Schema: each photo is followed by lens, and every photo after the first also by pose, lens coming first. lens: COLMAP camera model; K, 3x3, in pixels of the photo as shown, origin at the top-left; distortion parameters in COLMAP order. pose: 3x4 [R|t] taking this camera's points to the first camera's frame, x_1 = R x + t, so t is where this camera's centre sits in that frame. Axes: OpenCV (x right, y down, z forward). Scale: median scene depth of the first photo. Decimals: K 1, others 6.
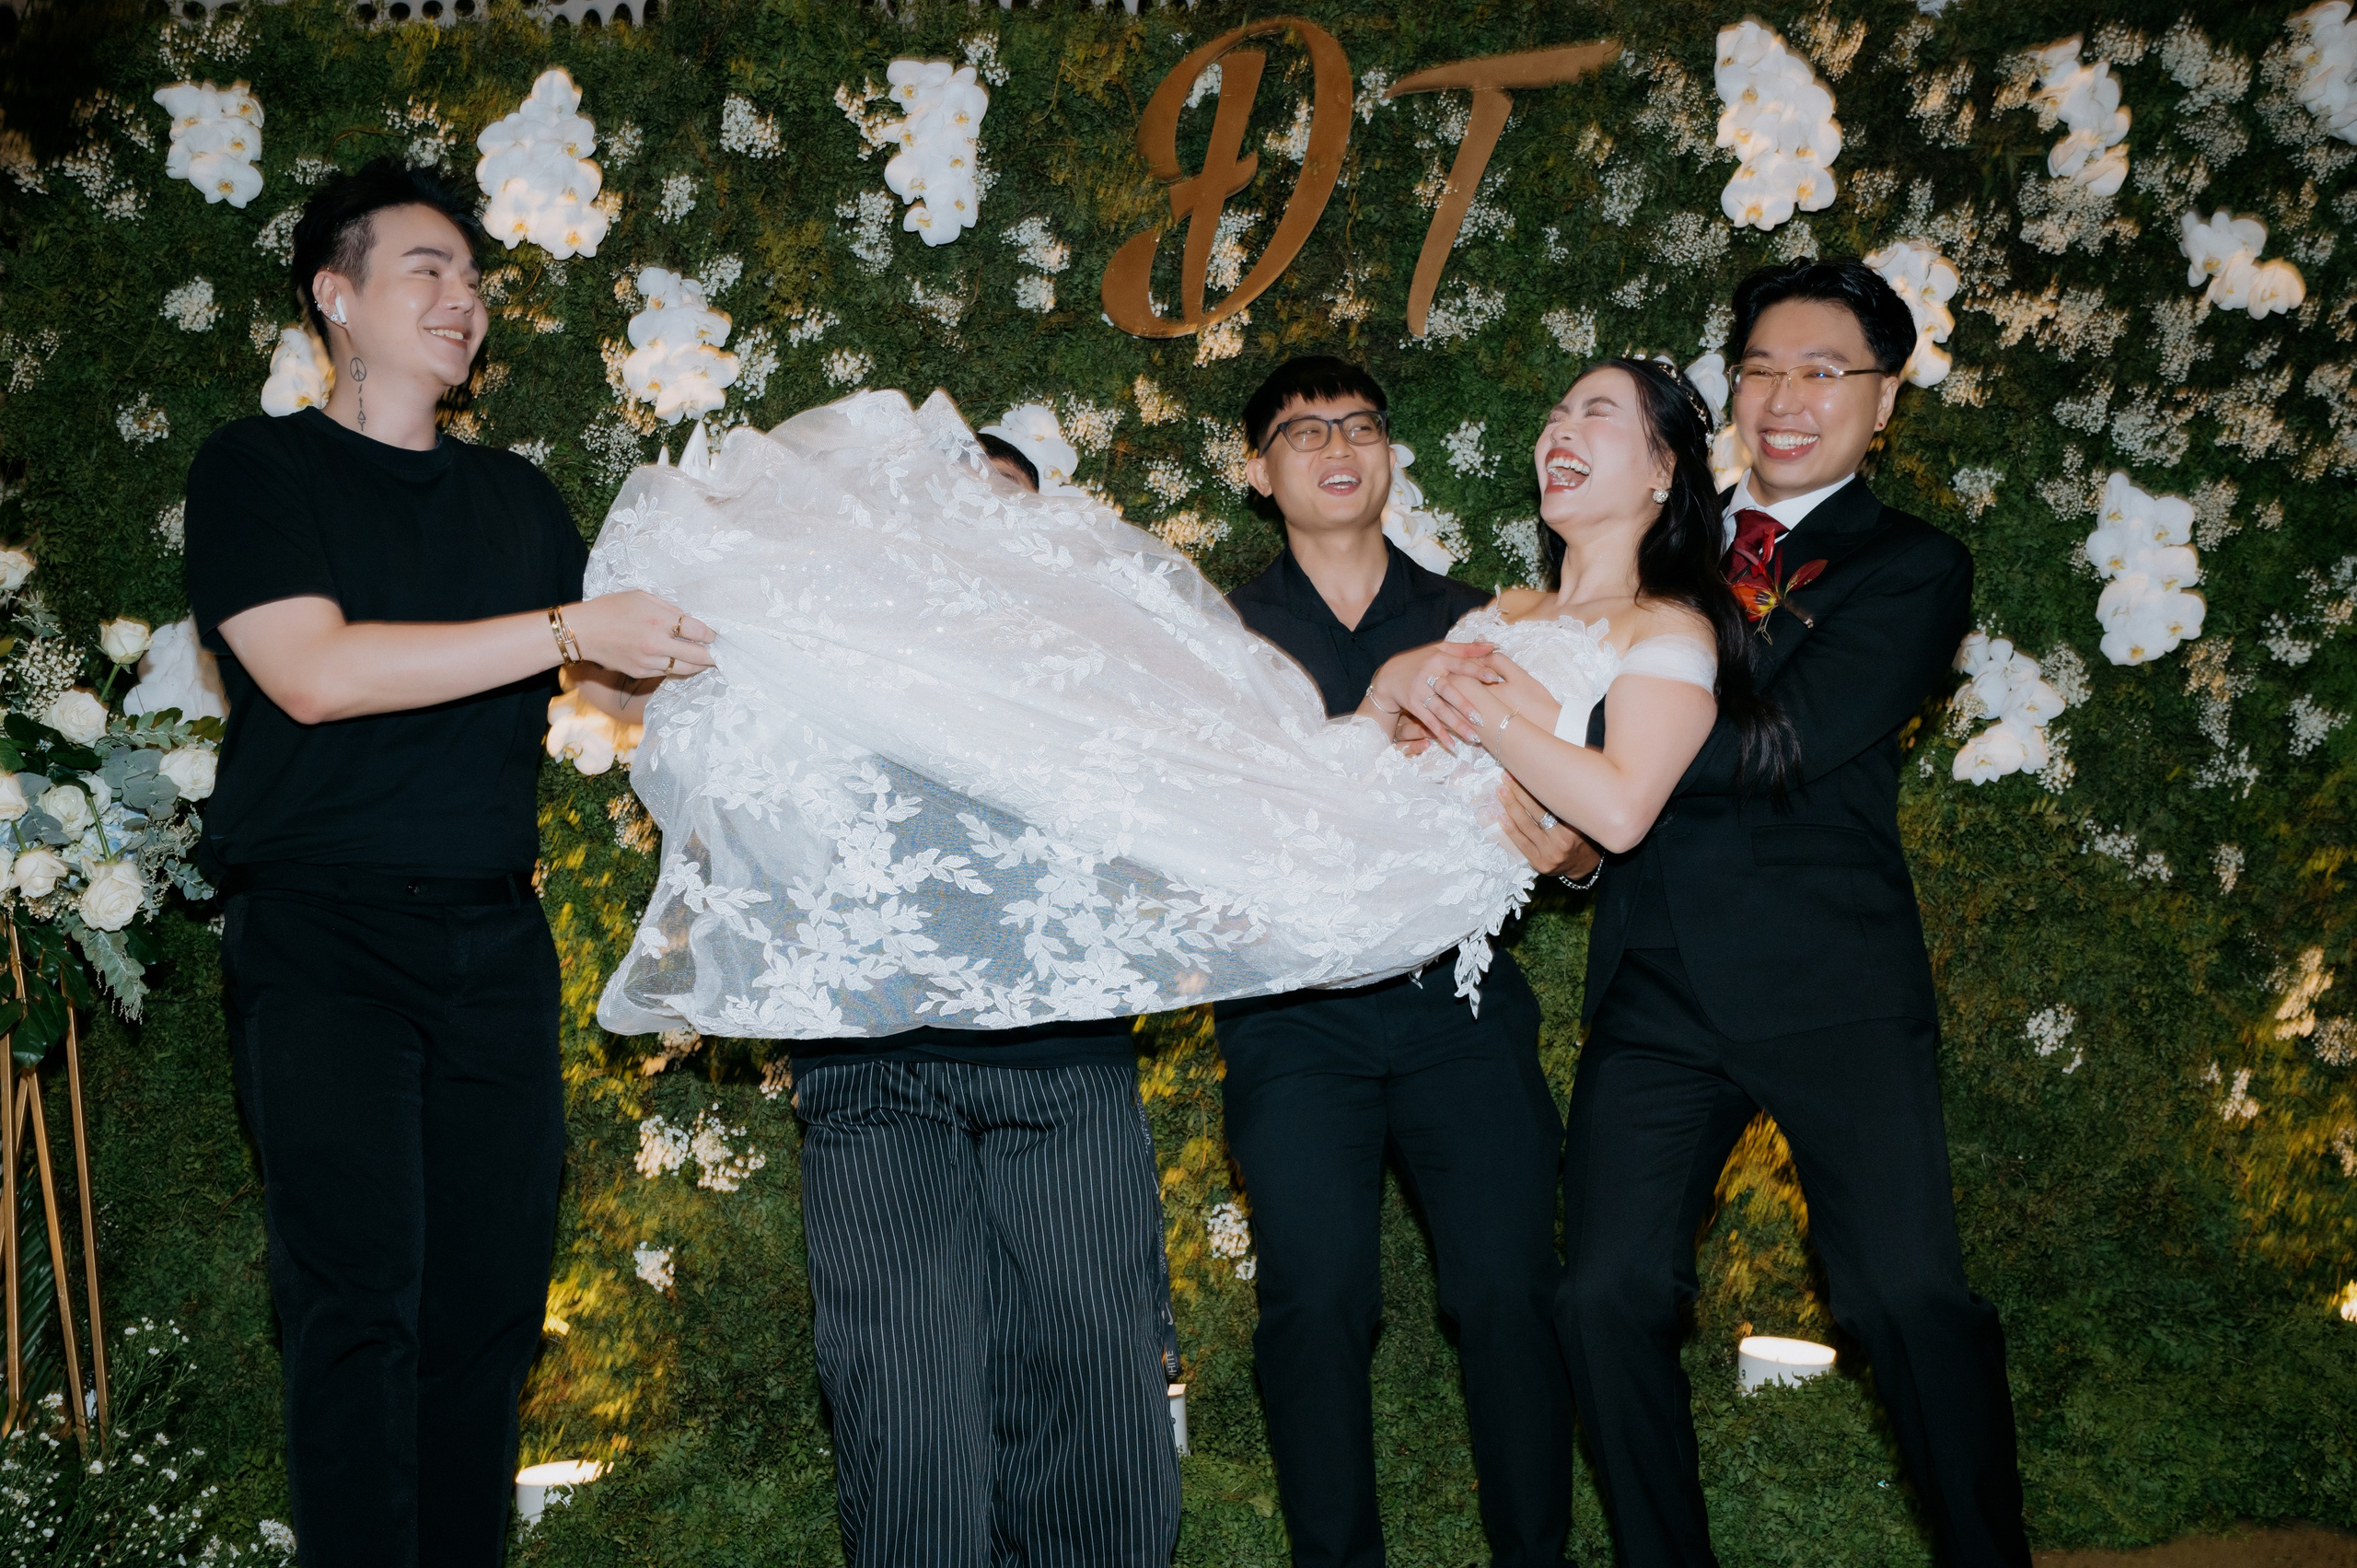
lens RADIAL K [[2255.9, 0, 1178.5], [0, 2255.9, 784.0], [0, 0, 1]] dist [-0.115143, 0.200816]
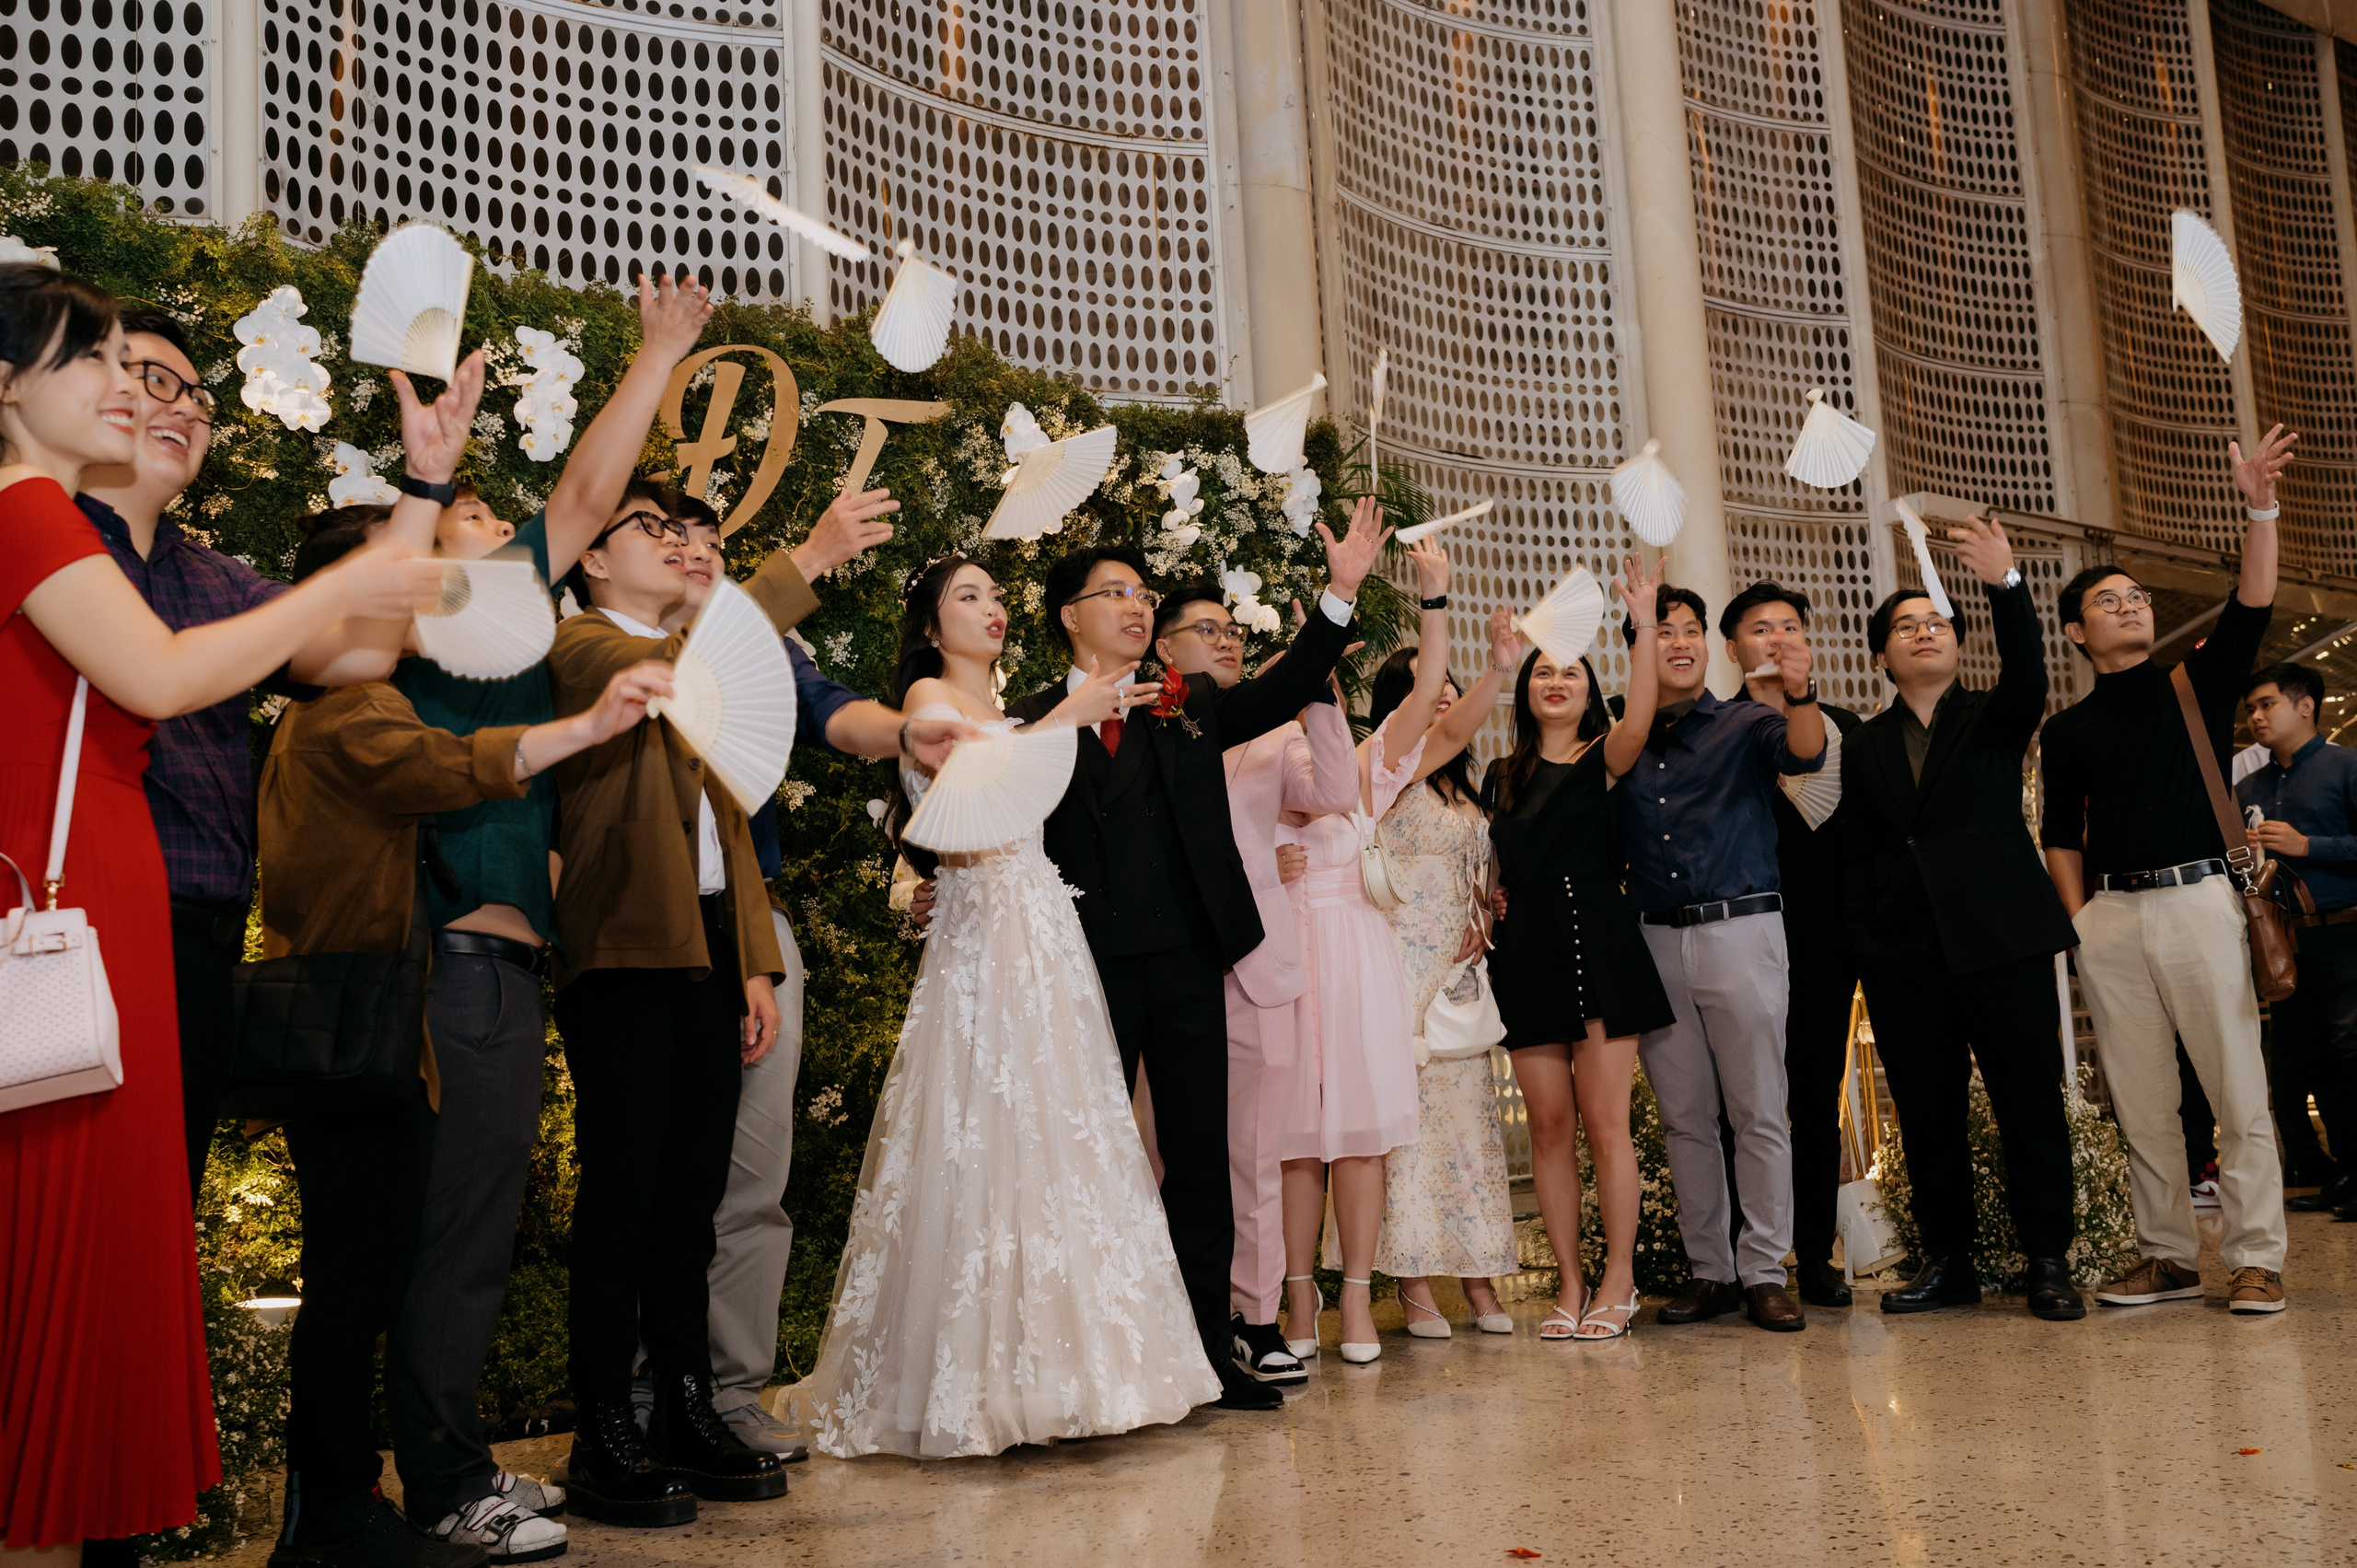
lens RADIAL K [[2255.9, 0, 1178.5], [0, 2255.9, 784.0], [0, 0, 1]] dist [-0.115143, 0.200816]
pose [[0.814904, 0.103740, 0.570236, -0.558636], [-0.110013, 0.993651, -0.023553, -0.043939], [-0.569059, -0.043540, 0.821143, -0.422796]]
